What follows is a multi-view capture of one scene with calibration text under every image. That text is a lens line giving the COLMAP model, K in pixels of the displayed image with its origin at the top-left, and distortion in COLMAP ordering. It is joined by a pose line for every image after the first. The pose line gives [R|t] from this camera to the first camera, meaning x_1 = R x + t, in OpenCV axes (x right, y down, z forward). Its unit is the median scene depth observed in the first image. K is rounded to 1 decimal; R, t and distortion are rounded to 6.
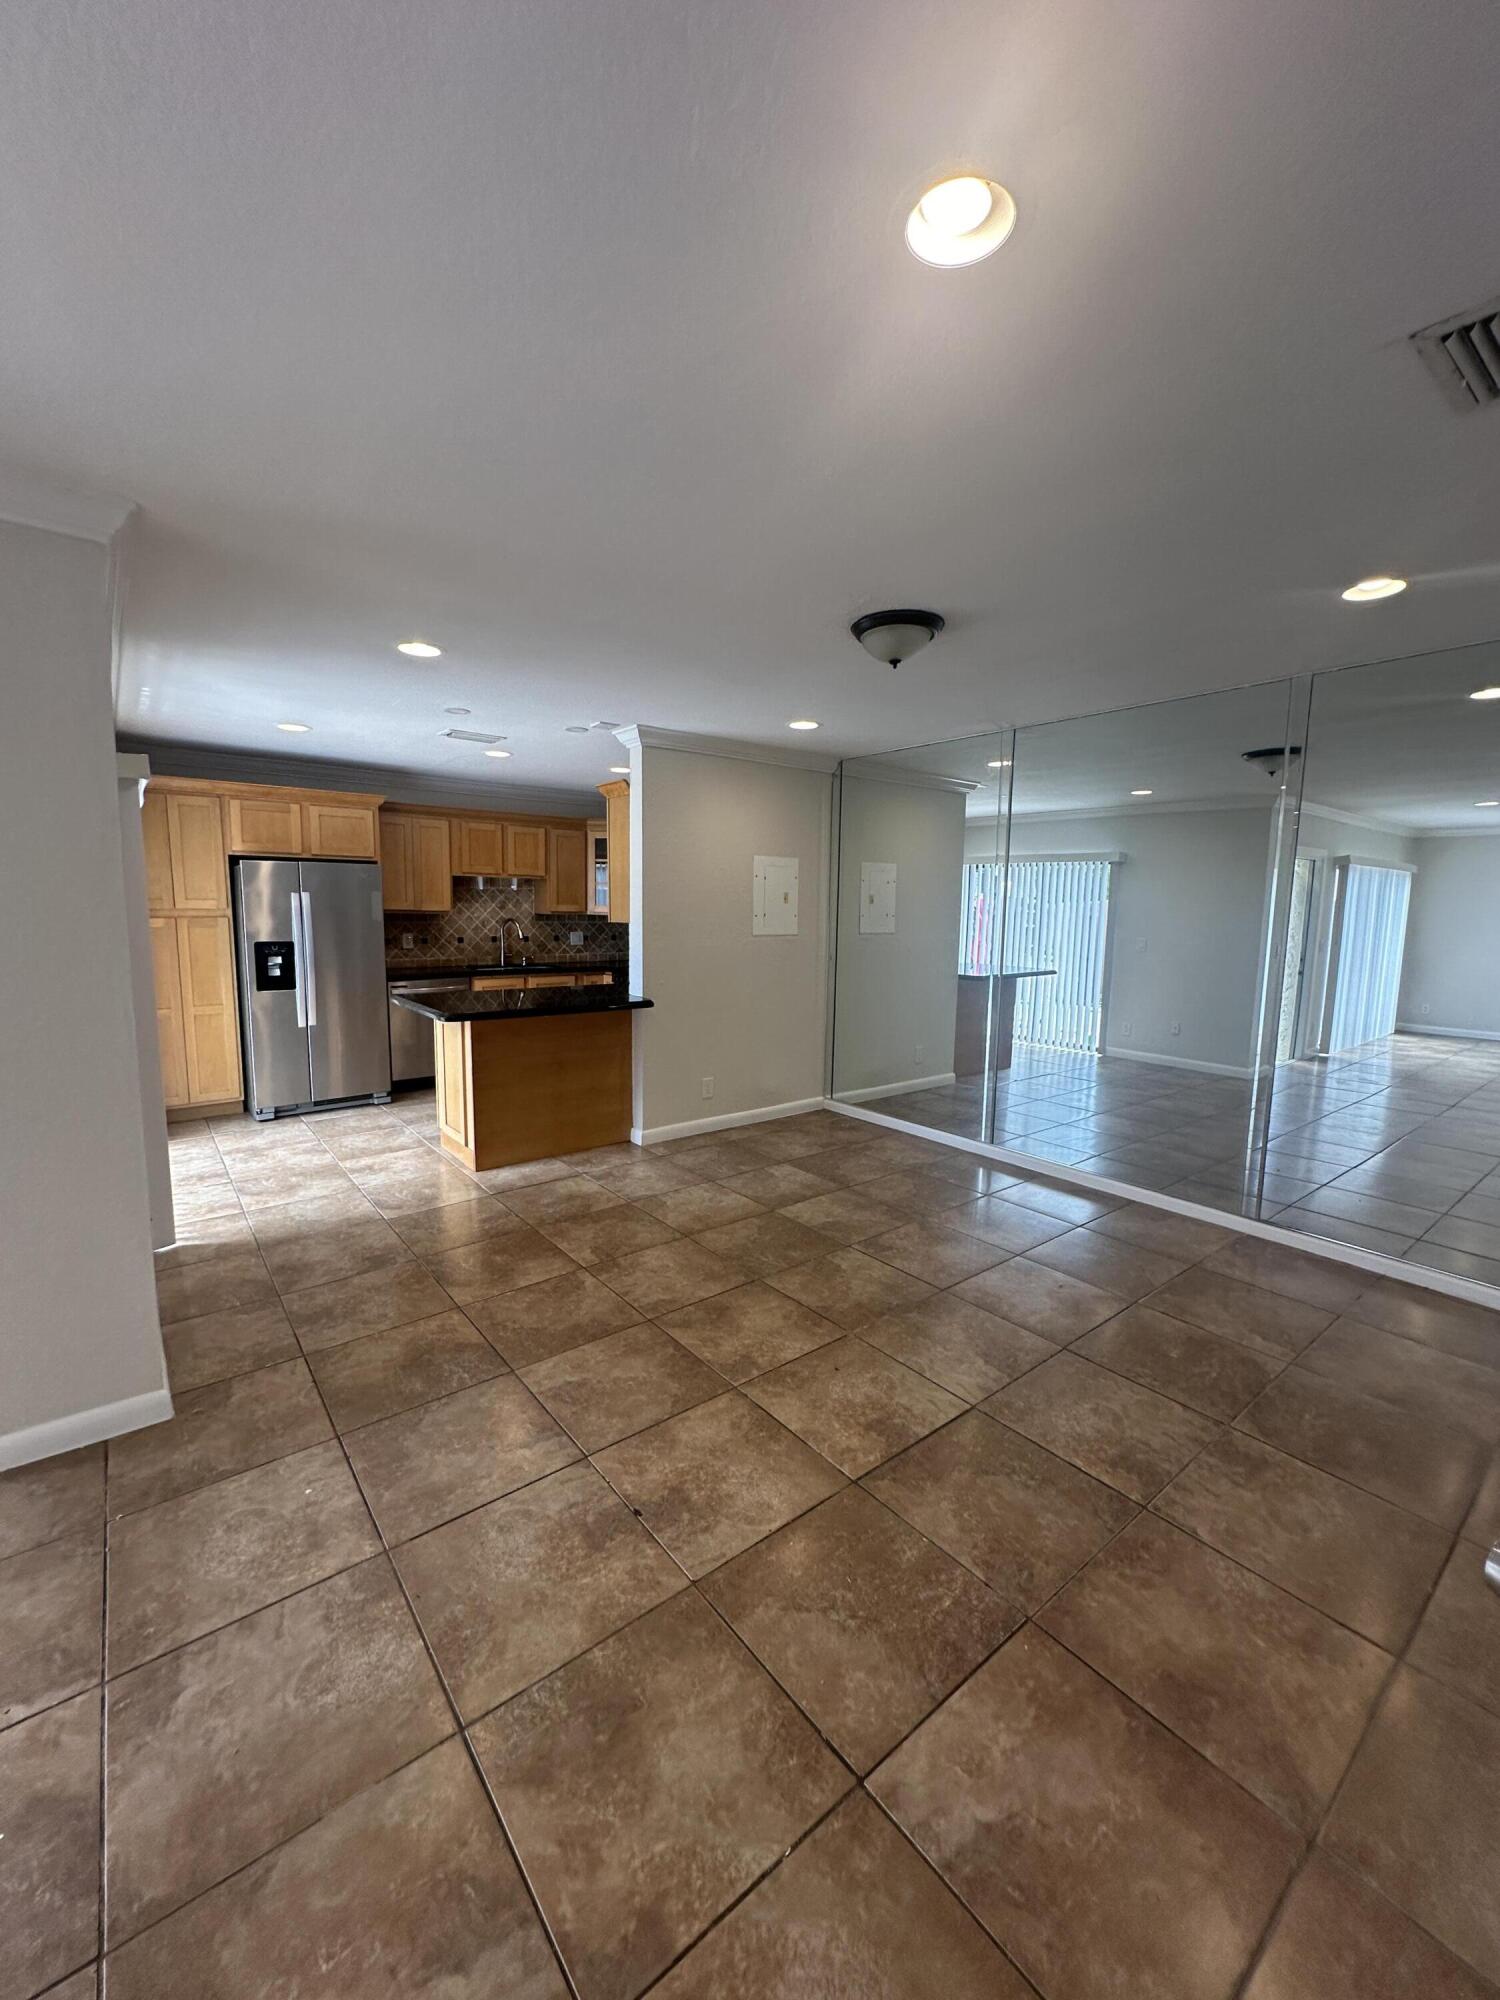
lens RADIAL K [[799.0, 0, 750.9], [0, 799.0, 1003.7], [0, 0, 1]] dist [-0.003481, -0.000315]
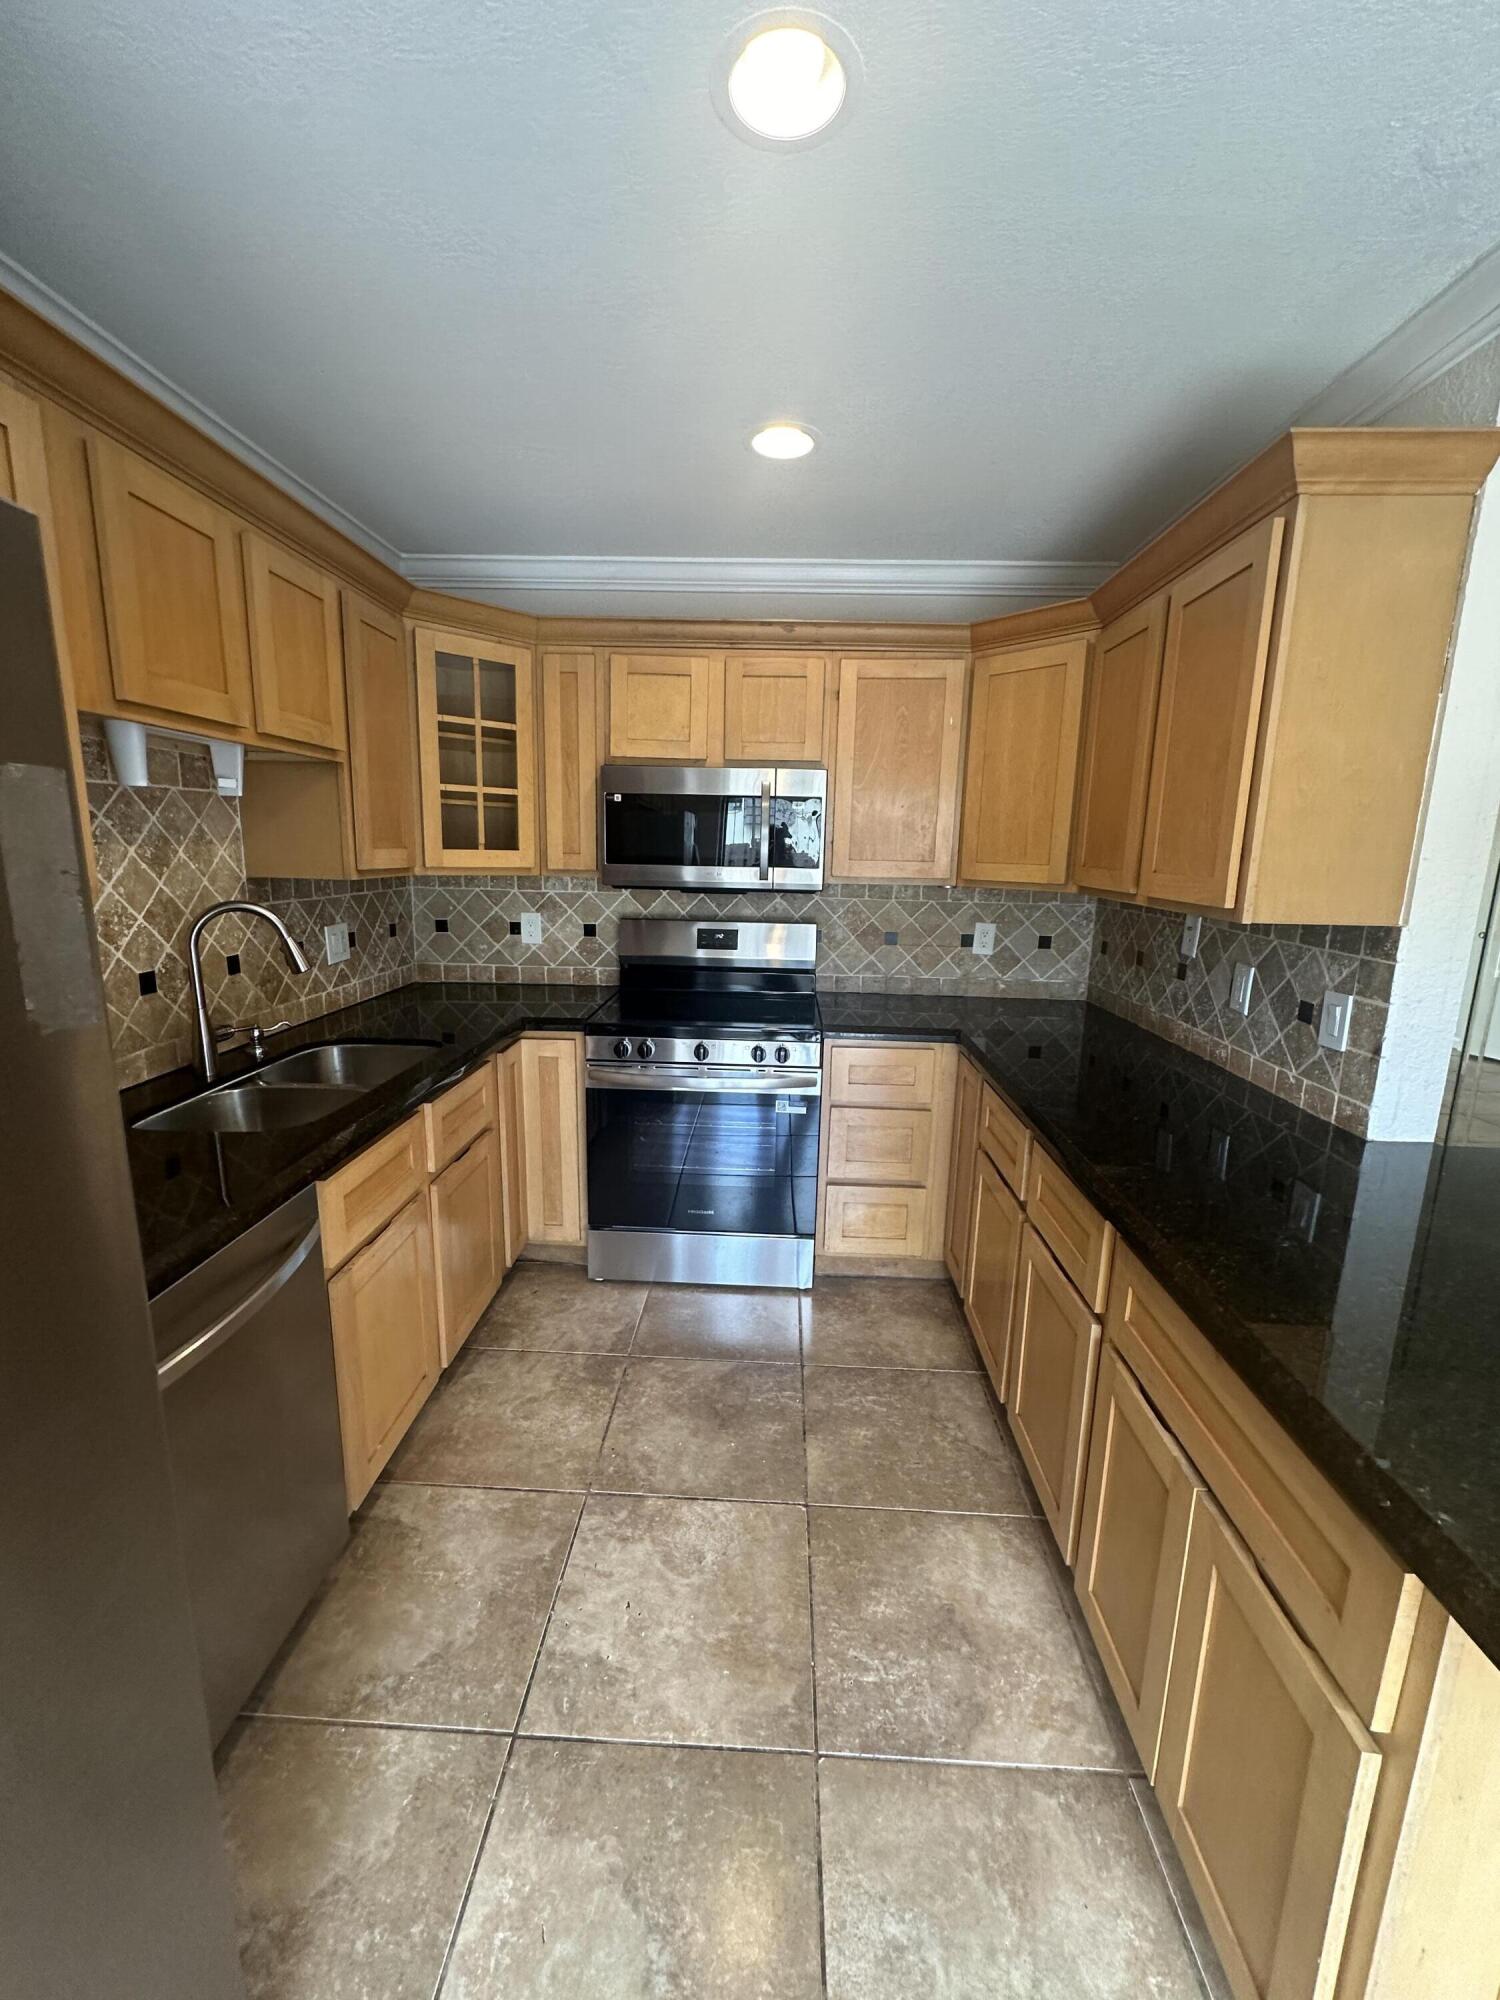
lens RADIAL K [[799.0, 0, 754.3], [0, 799.0, 999.9], [0, 0, 1]] dist [-0.003481, -0.000315]
pose [[0.653345, -0.145624, 0.742922, -0.506626], [0.083220, 0.989193, 0.120712, -0.118160], [-0.752472, -0.017041, 0.658403, 0.887933]]
